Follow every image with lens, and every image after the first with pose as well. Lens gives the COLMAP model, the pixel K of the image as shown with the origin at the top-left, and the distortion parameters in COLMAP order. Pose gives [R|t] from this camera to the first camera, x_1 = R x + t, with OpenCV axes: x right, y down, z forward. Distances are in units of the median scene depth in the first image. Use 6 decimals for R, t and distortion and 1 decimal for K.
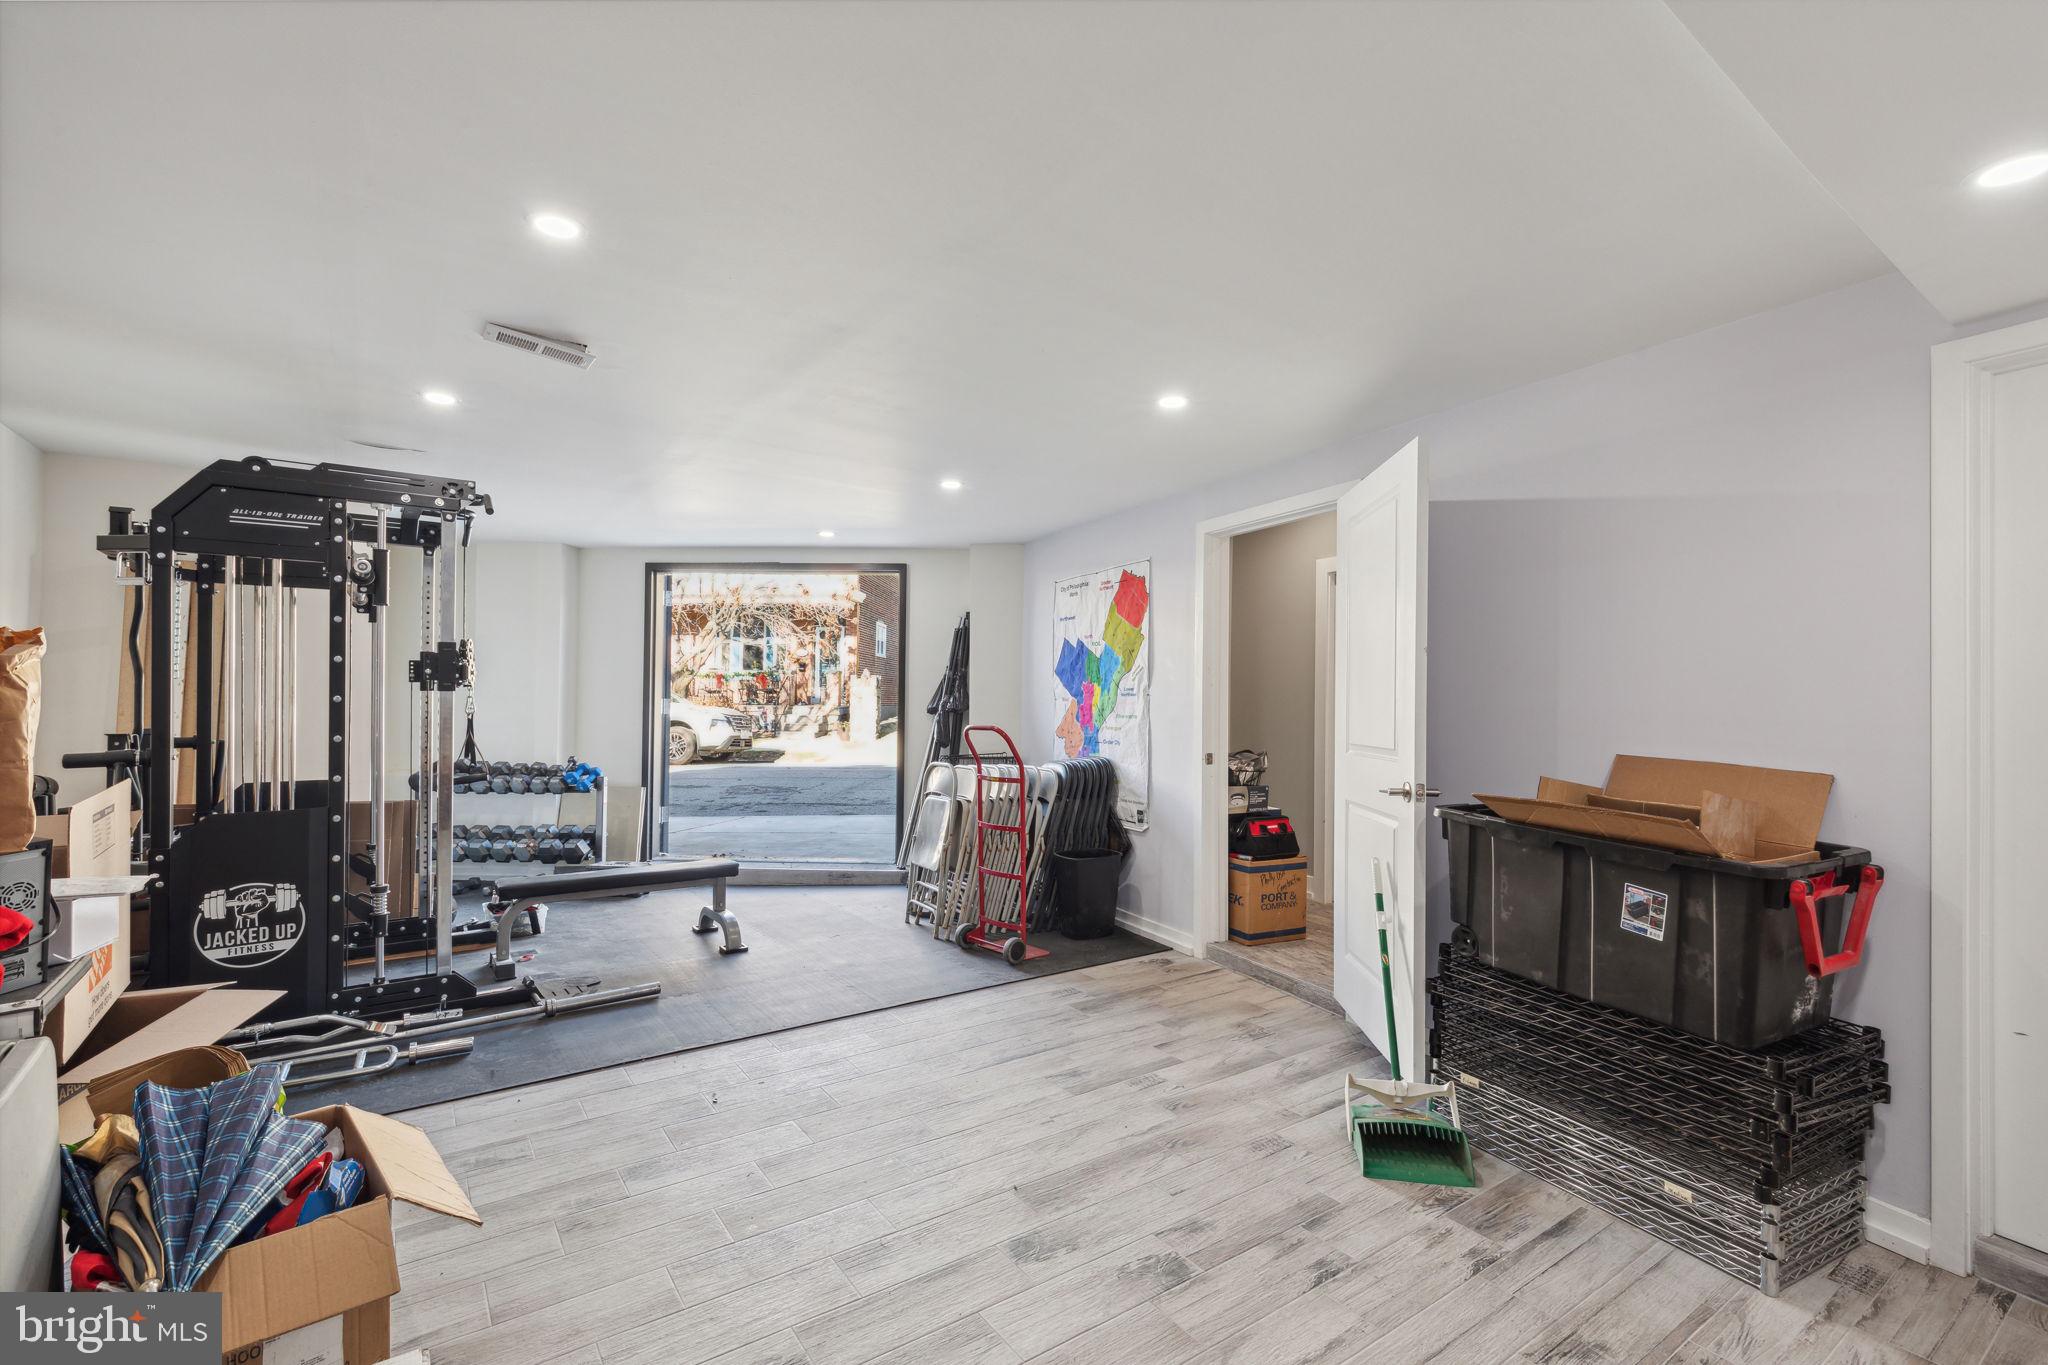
lens RADIAL K [[900.0, 0, 1024.0], [0, 900.0, 682.5], [0, 0, 1]] dist [0.013249, -0.000255]
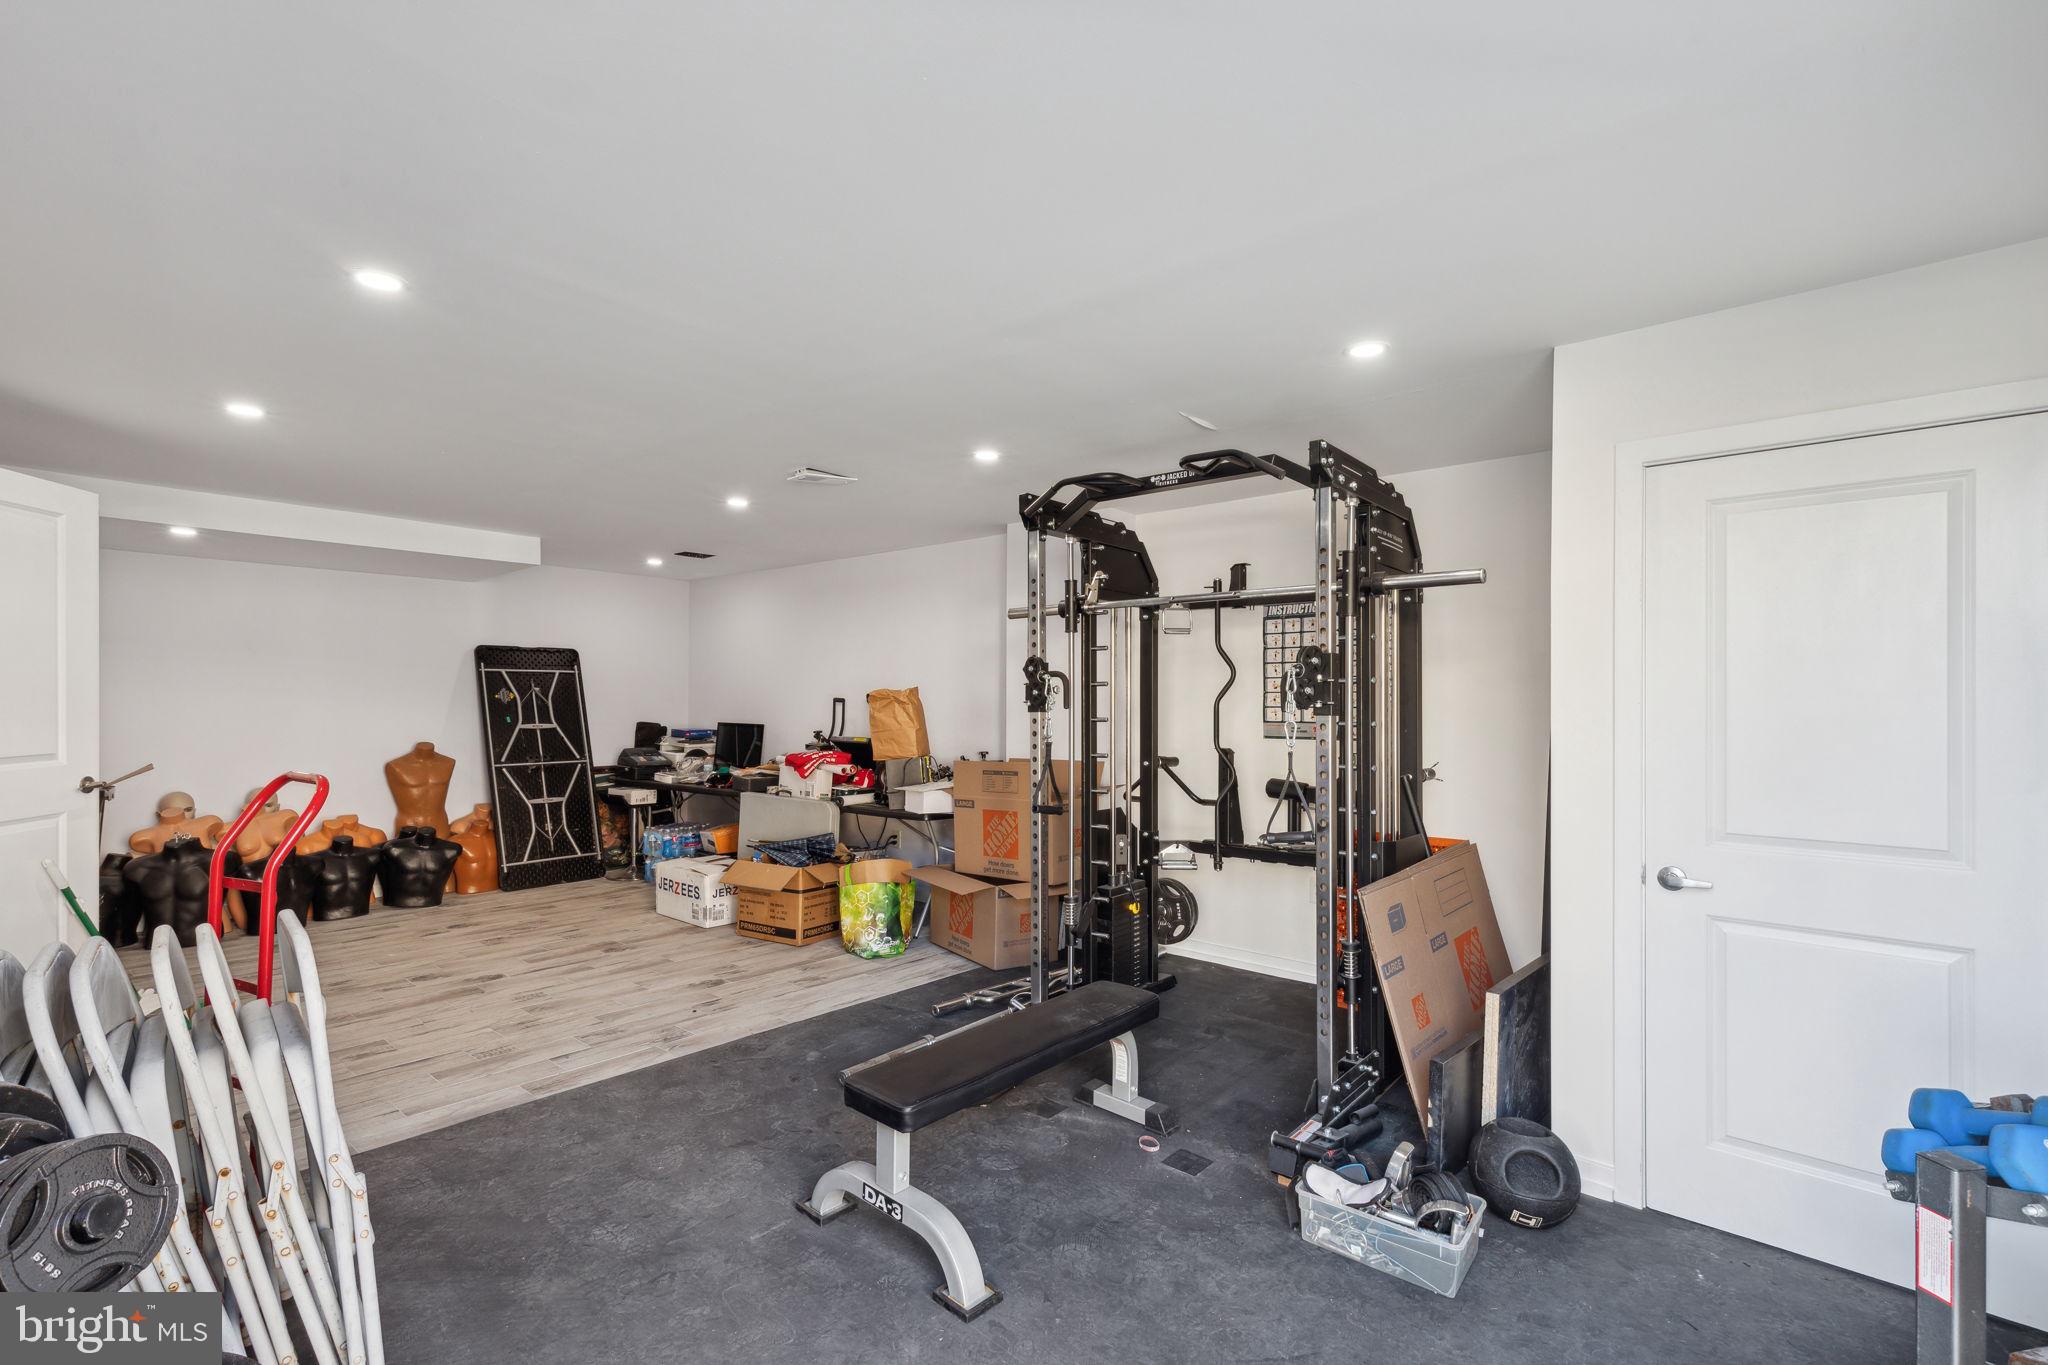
lens RADIAL K [[936.3, 0, 1016.9], [0, 936.3, 711.2], [0, 0, 1]] dist [0.013342, -0.000577]
pose [[-0.972592, -0.012065, -0.232207, -0.302756], [-0.010650, 0.999916, -0.007347, 0.012817], [0.232276, -0.004673, -0.972639, 1.565625]]
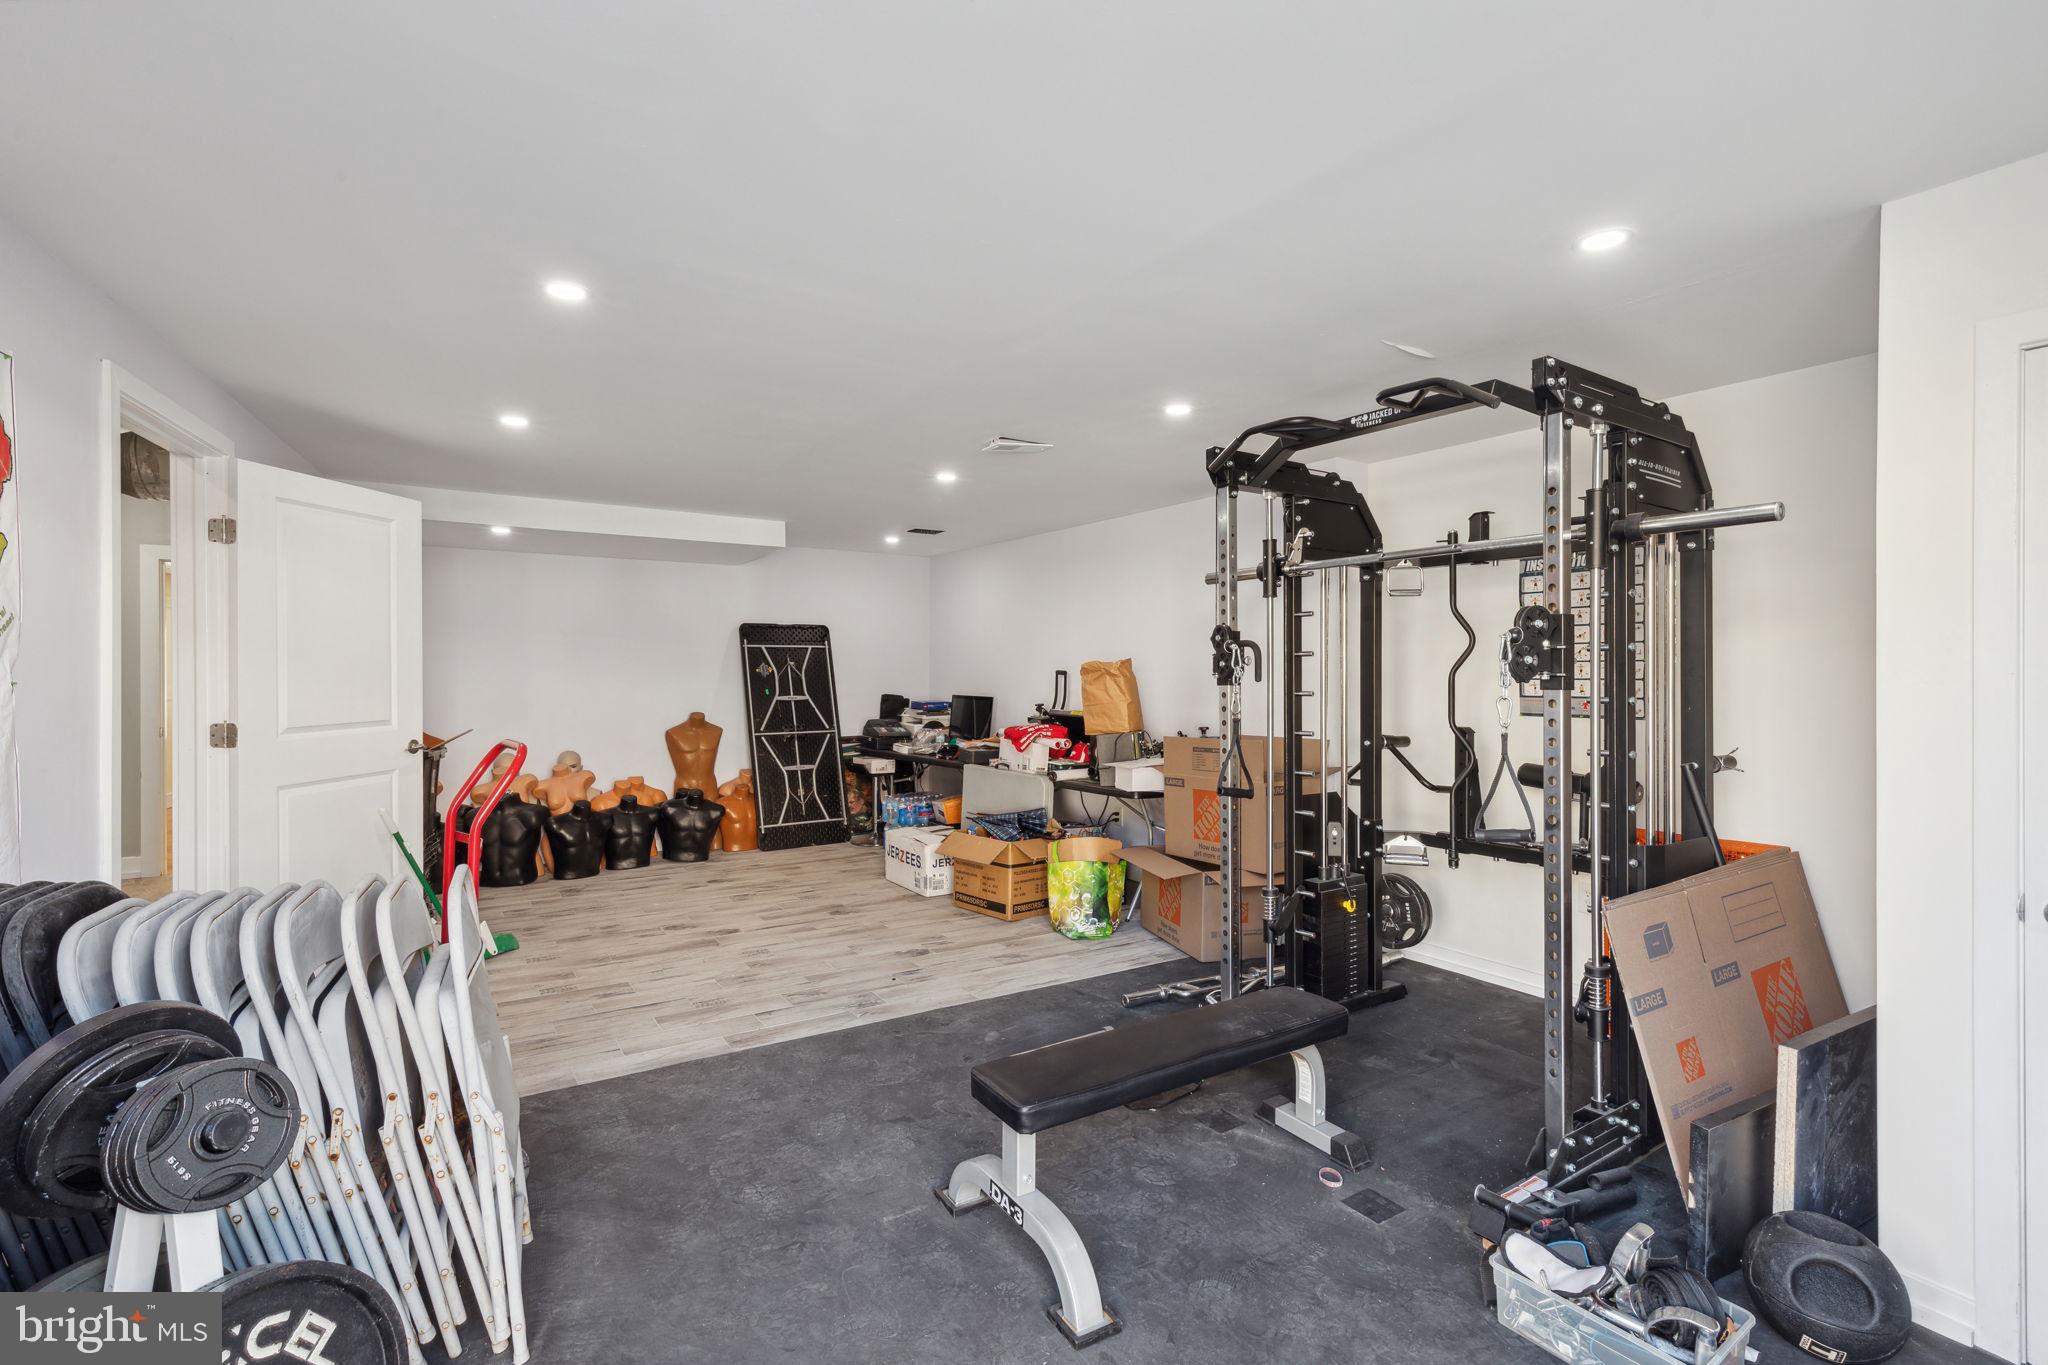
lens RADIAL K [[955.8, 0, 1030.9], [0, 955.8, 685.0], [0, 0, 1]] dist [0.013166, -0.001443]
pose [[-0.999143, -0.011380, 0.039787, -0.381034], [-0.011487, 0.999931, -0.002473, 0.010836], [-0.039756, -0.002927, -0.999205, 1.545124]]
